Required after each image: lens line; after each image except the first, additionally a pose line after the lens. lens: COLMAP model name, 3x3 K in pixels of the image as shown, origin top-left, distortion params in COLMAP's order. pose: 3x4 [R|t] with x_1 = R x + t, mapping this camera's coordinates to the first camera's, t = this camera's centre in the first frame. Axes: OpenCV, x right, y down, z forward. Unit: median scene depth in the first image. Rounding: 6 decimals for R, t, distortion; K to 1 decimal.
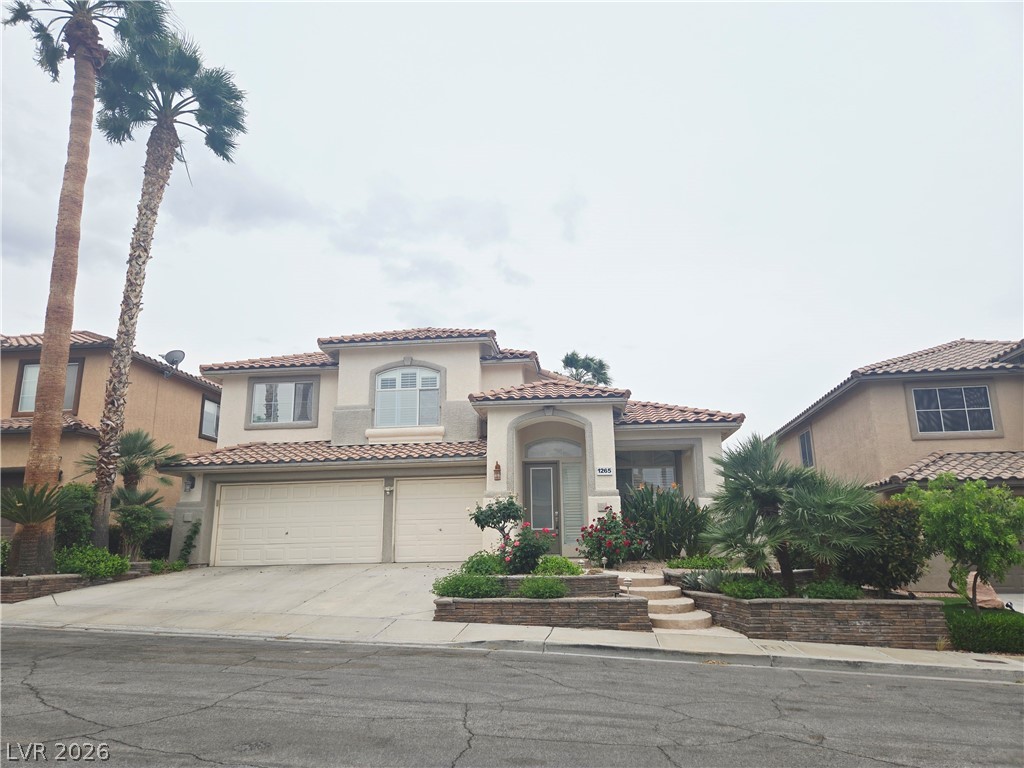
lens RADIAL K [[680.3, 0, 515.4], [0, 680.3, 389.2], [0, 0, 1]] dist [0.058005, -0.035630]
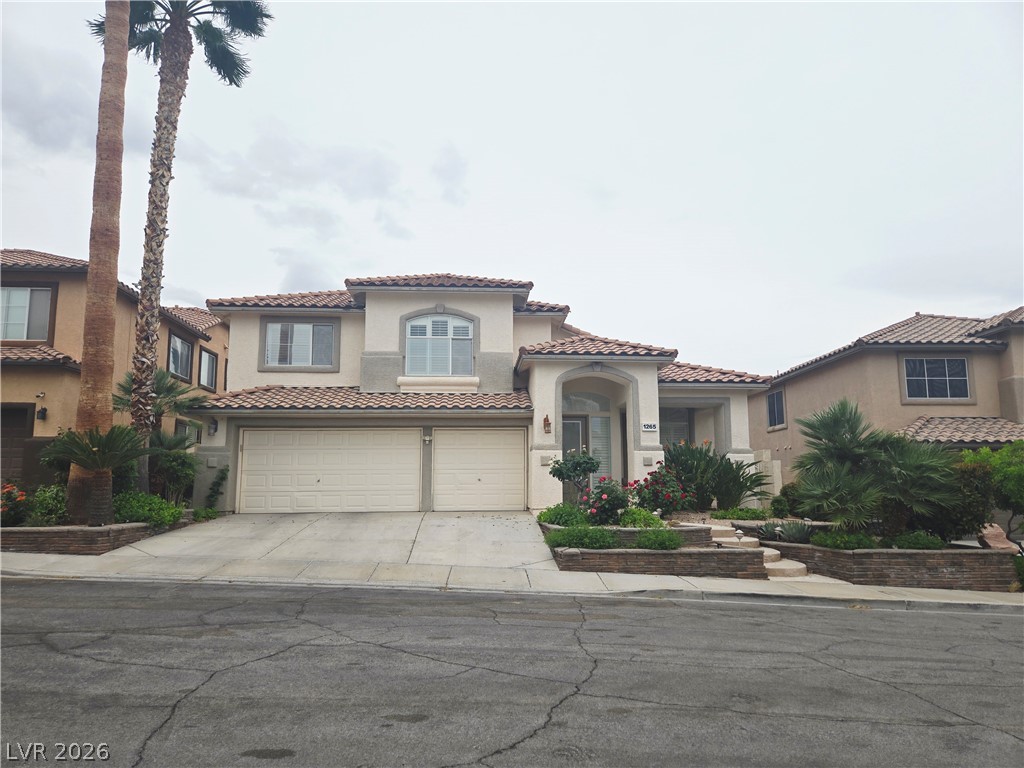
lens RADIAL K [[680.3, 0, 508.9], [0, 680.3, 392.2], [0, 0, 1]] dist [0.058005, -0.035630]
pose [[0.985445, 0.033675, 0.166628, -0.236041], [-0.047317, 0.995784, 0.078586, -0.003626], [-0.163280, -0.085327, 0.982883, 0.016661]]
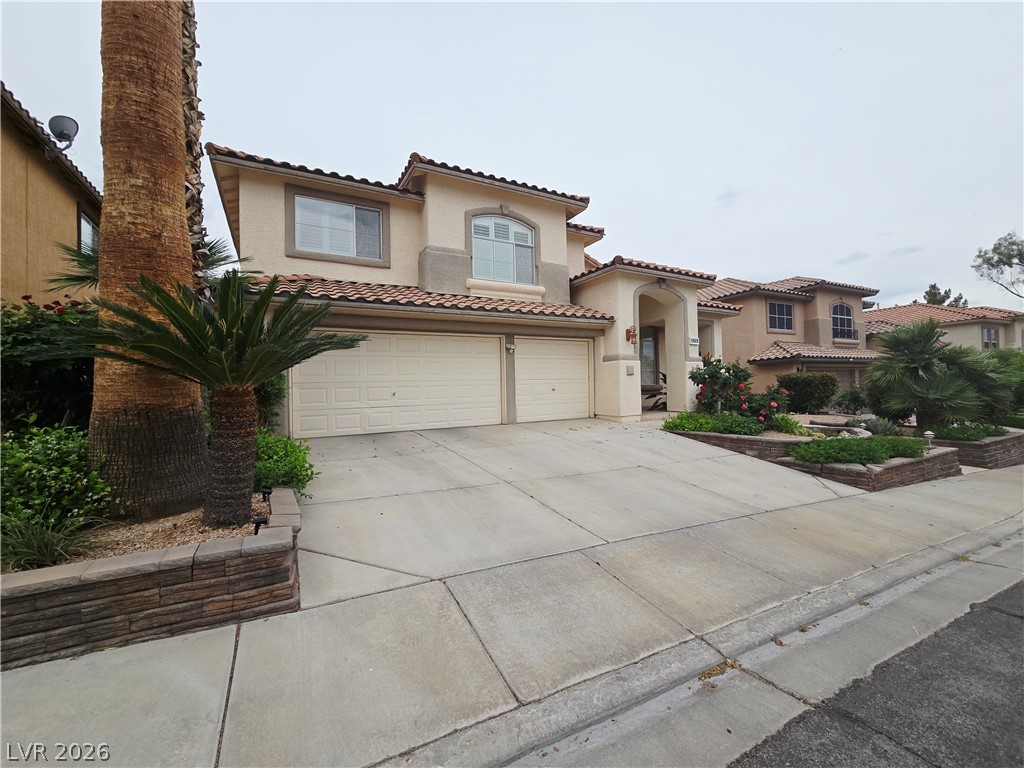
lens RADIAL K [[421.9, 0, 511.8], [0, 421.9, 378.1], [0, 0, 1]] dist [-0.001385, 0.001604]
pose [[0.812420, 0.007332, 0.583027, -0.516321], [-0.117726, 0.981390, 0.151703, 0.101027], [-0.571065, -0.191883, 0.798164, 0.535432]]
